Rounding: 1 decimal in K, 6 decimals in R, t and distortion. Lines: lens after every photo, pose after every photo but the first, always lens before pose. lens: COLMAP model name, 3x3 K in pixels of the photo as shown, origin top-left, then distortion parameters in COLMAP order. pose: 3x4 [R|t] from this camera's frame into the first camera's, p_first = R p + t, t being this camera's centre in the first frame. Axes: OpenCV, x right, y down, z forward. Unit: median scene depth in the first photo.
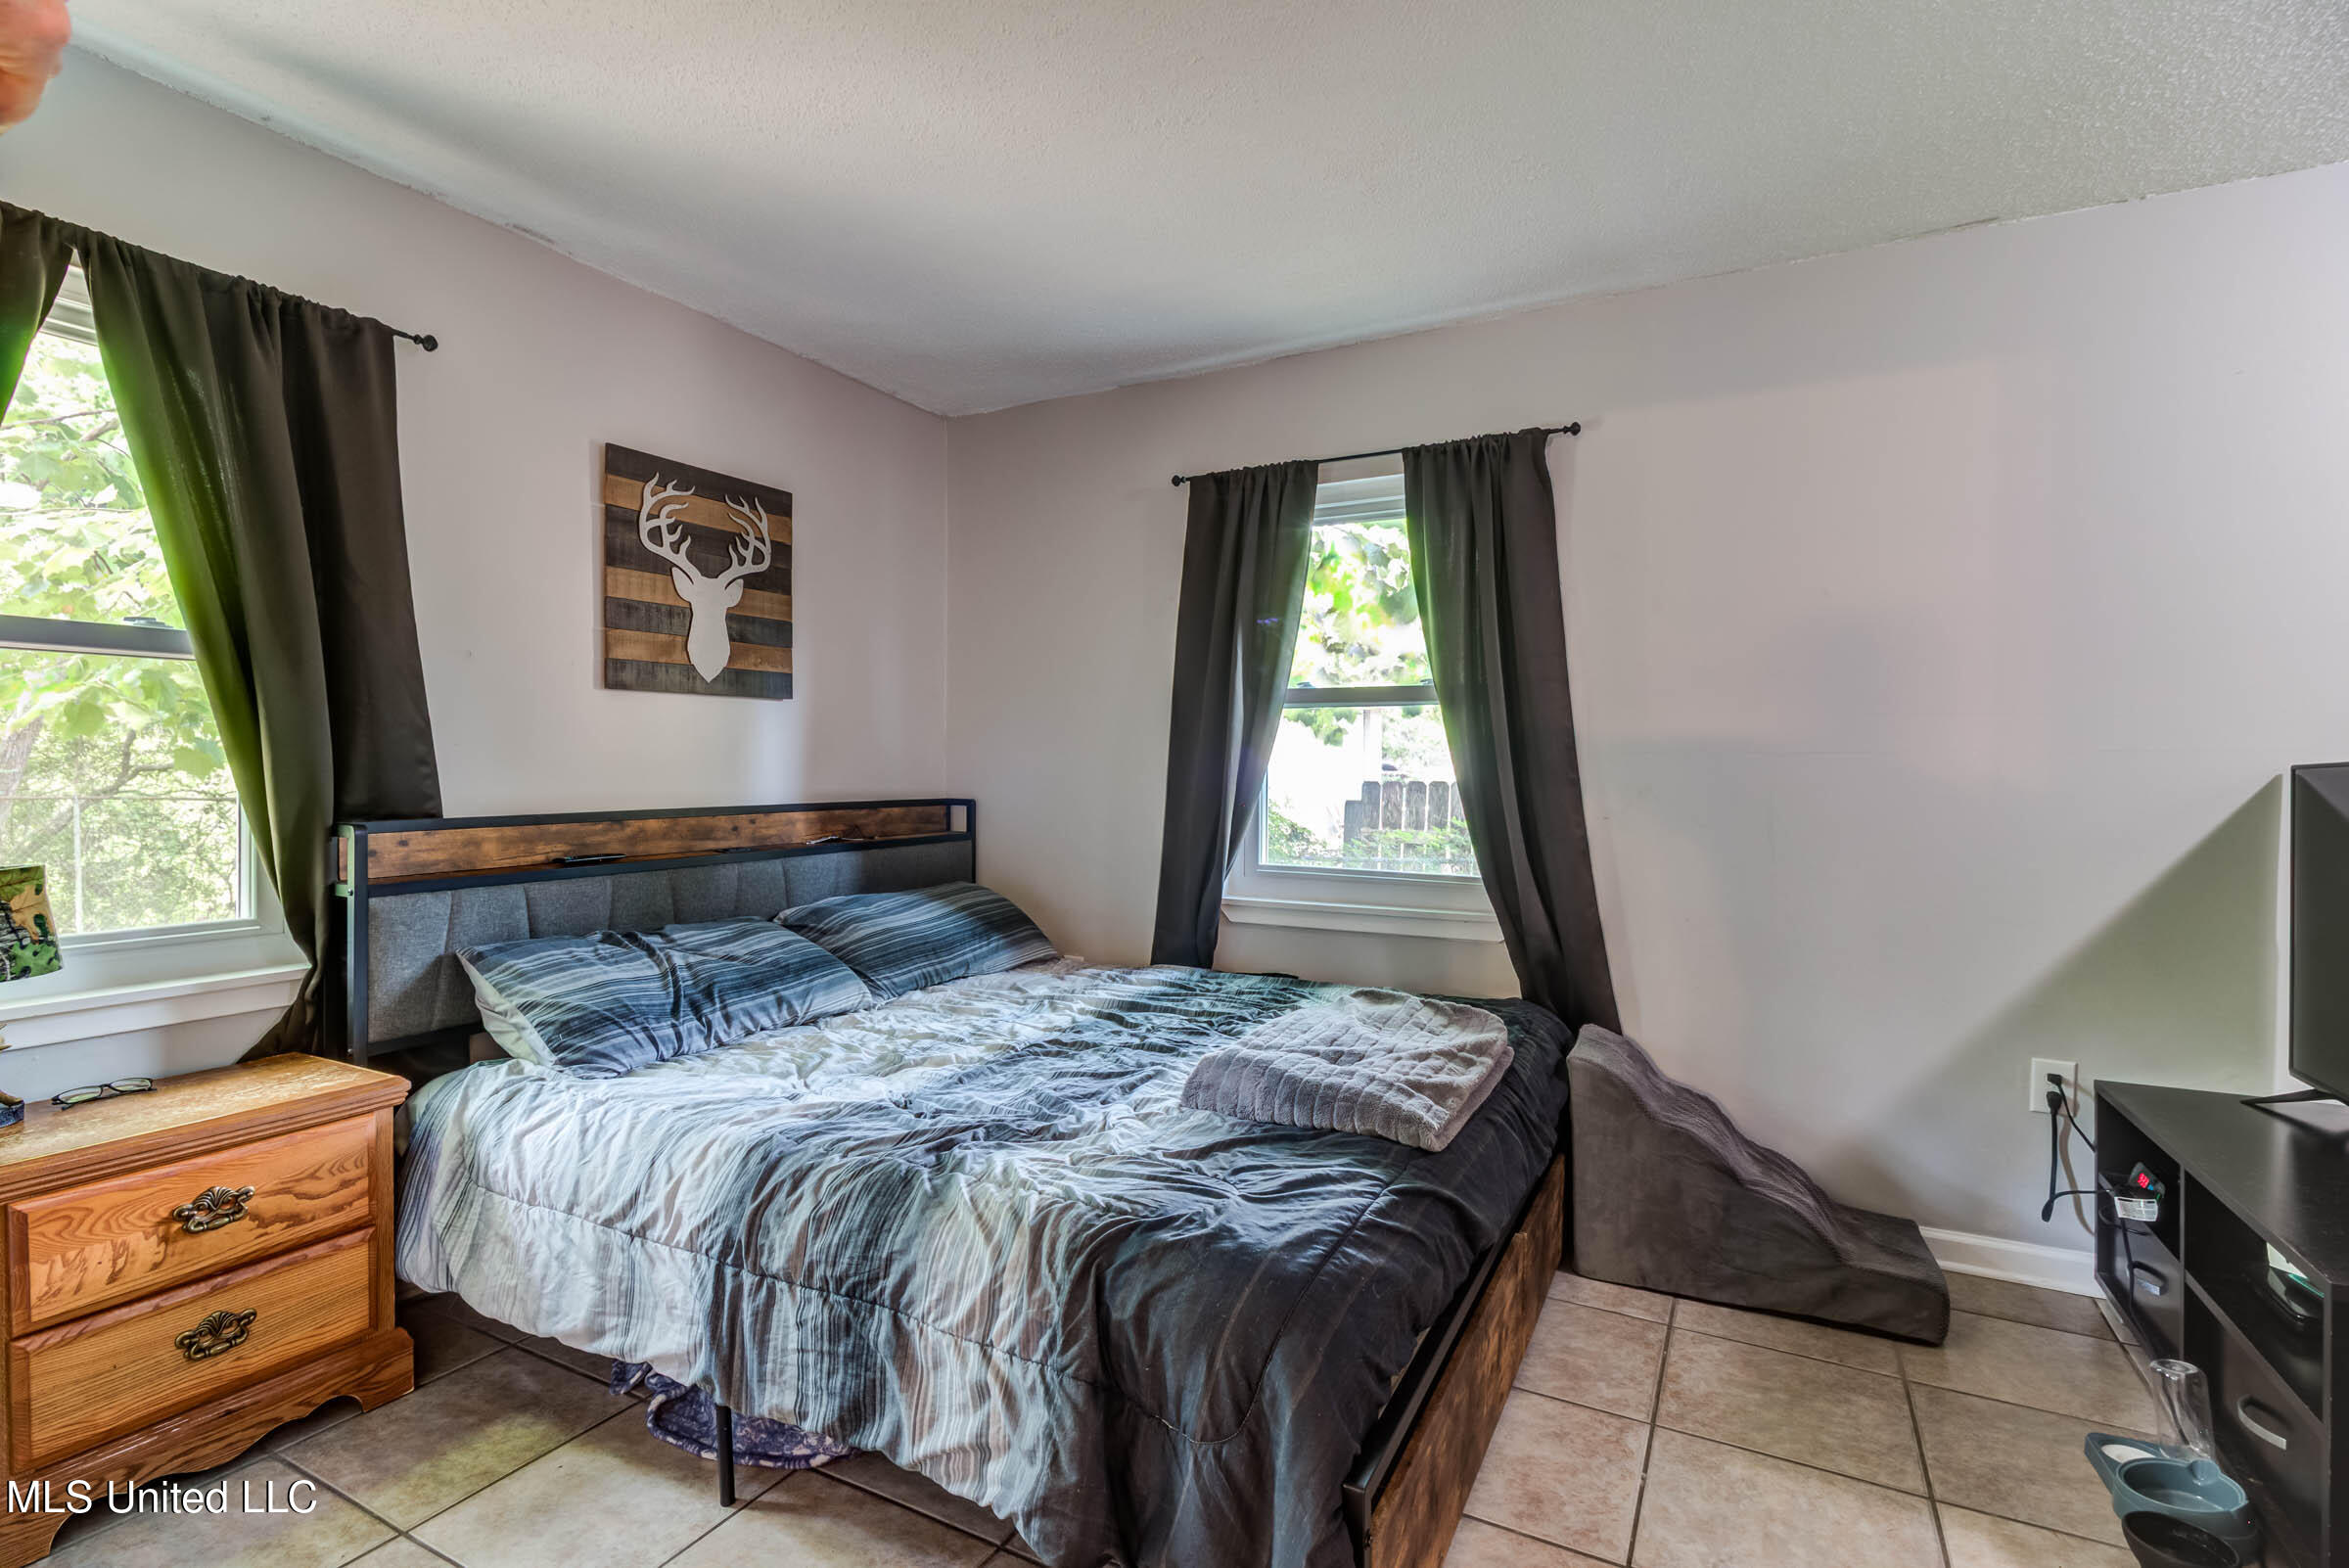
lens RADIAL K [[1067.6, 0, 1163.0], [0, 1067.6, 775.3], [0, 0, 1]] dist [0.017961, -0.010818]
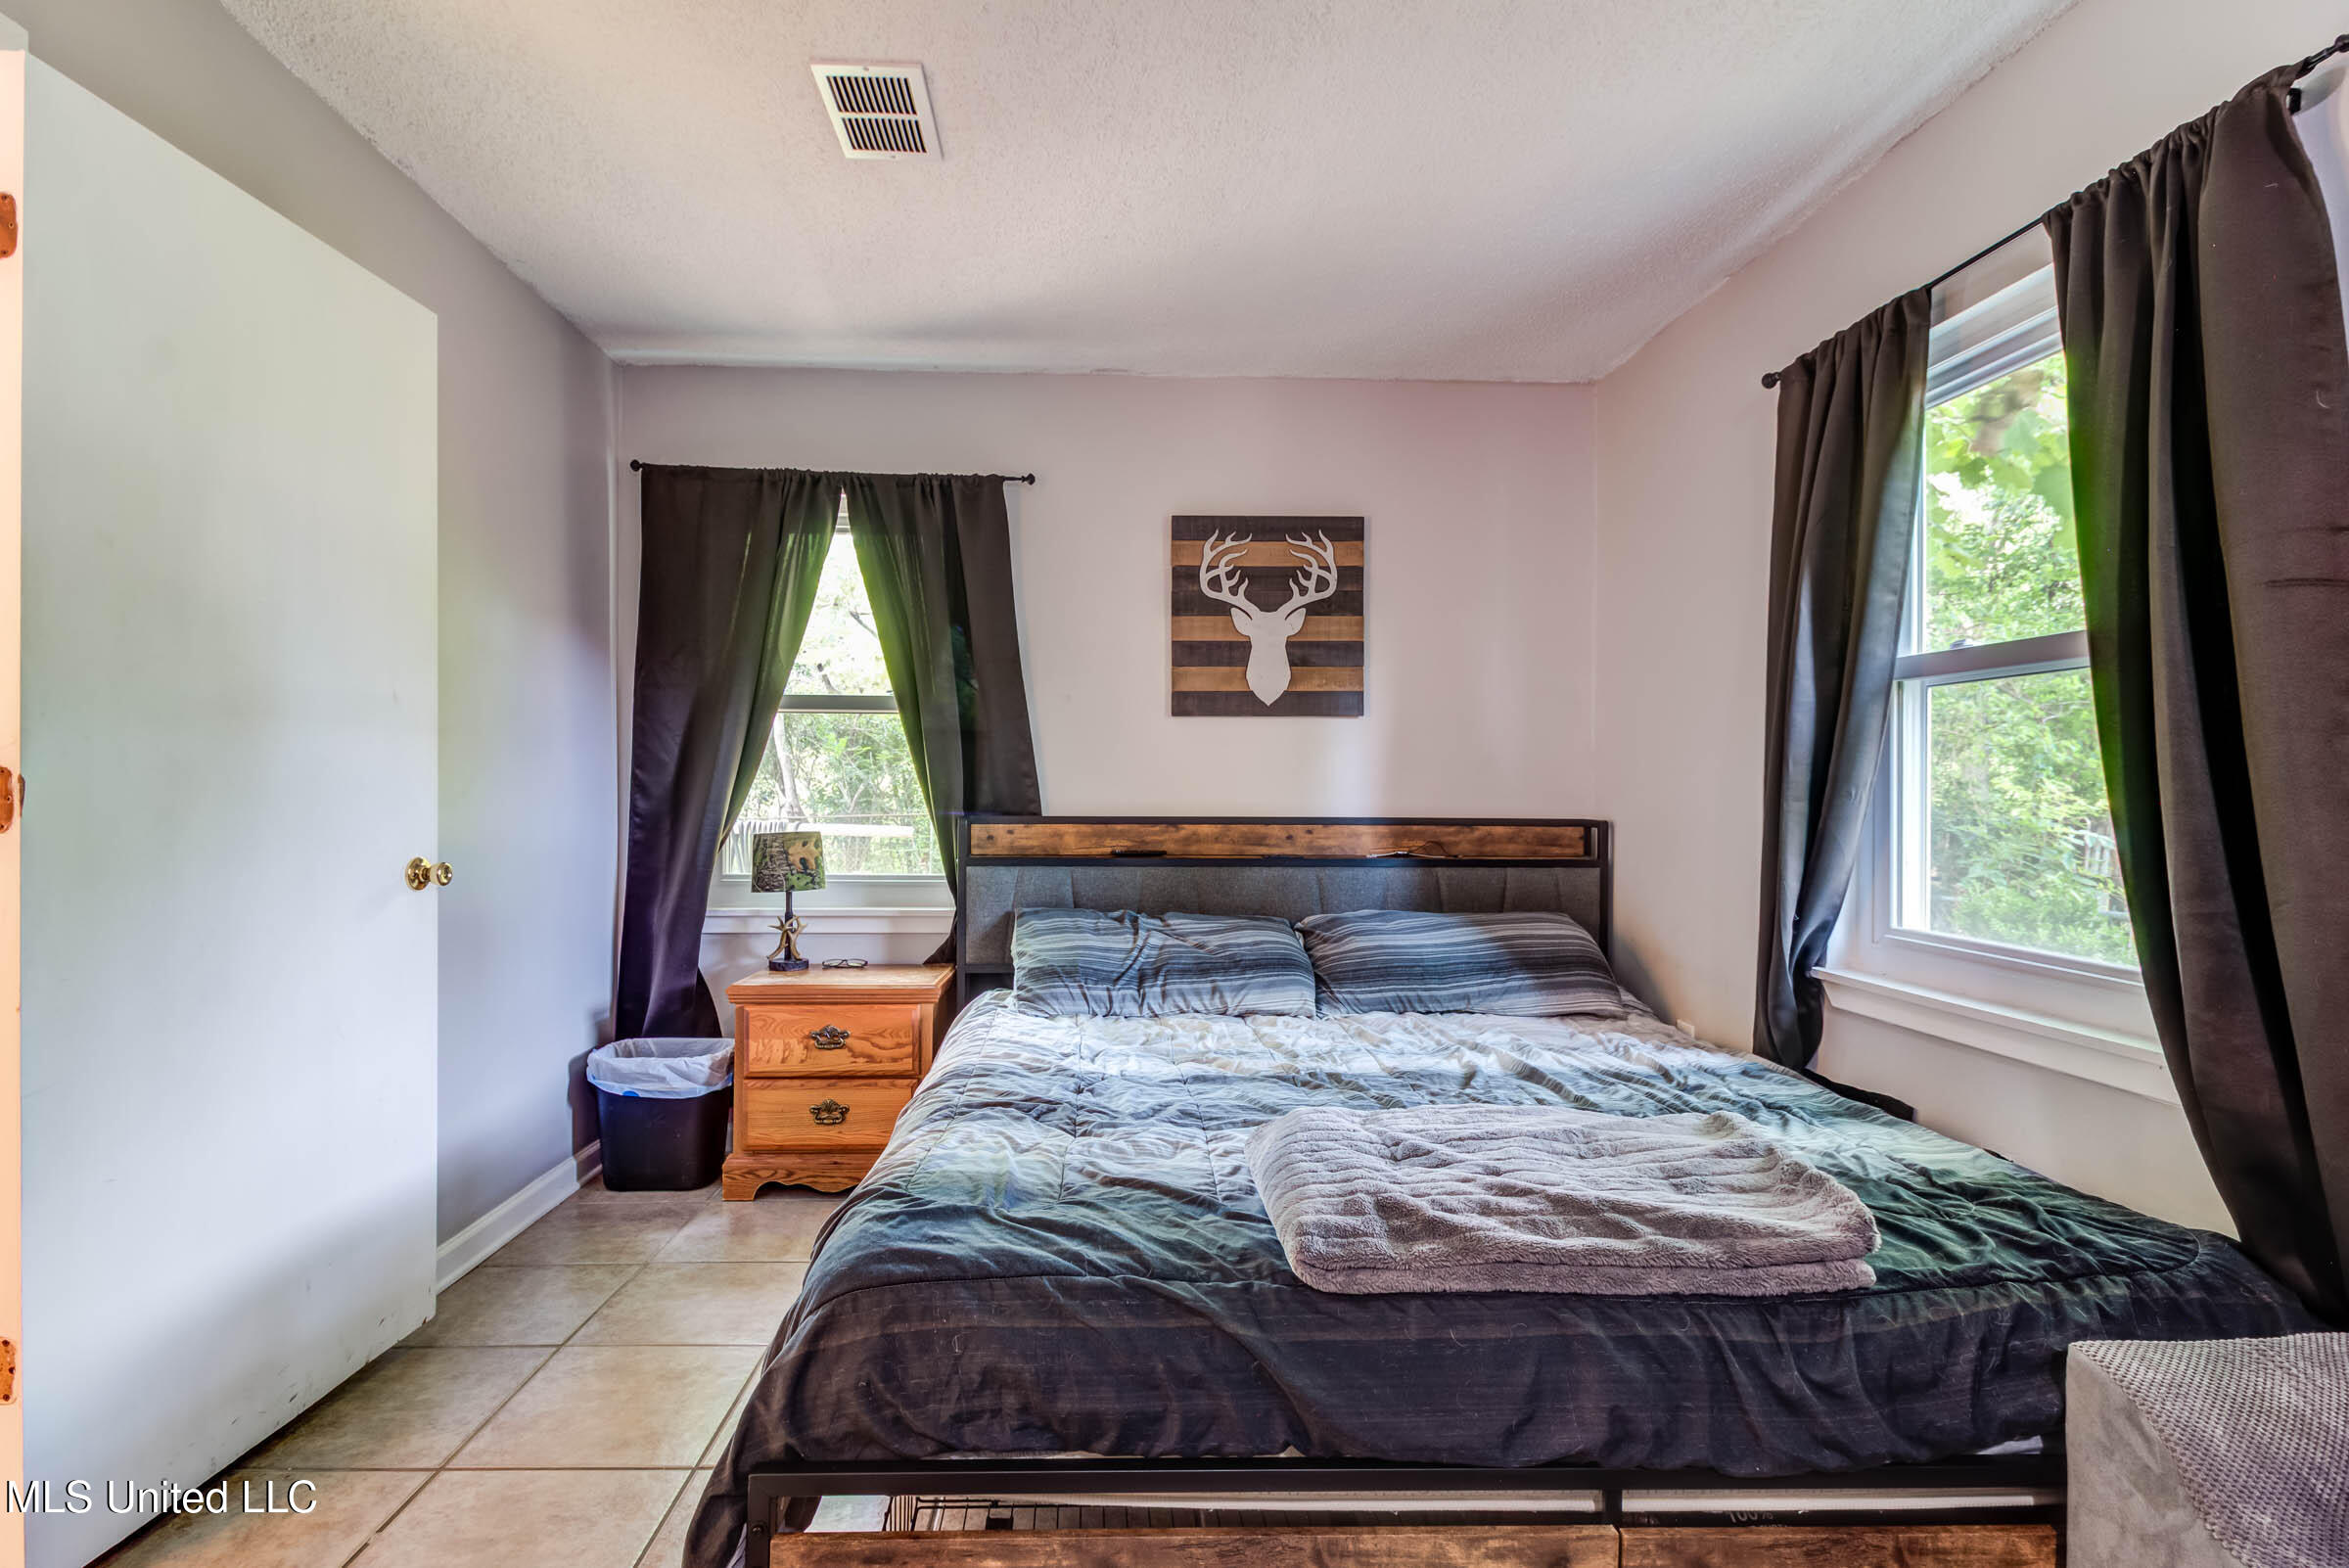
lens RADIAL K [[1105.7, 0, 1169.1], [0, 1105.7, 793.7], [0, 0, 1]] dist [0.019611, -0.000076]
pose [[0.528512, 0.004487, -0.848914, 0.535854], [-0.012965, 0.999912, -0.002787, 0.010845], [0.848827, 0.012479, 0.528524, 0.322519]]
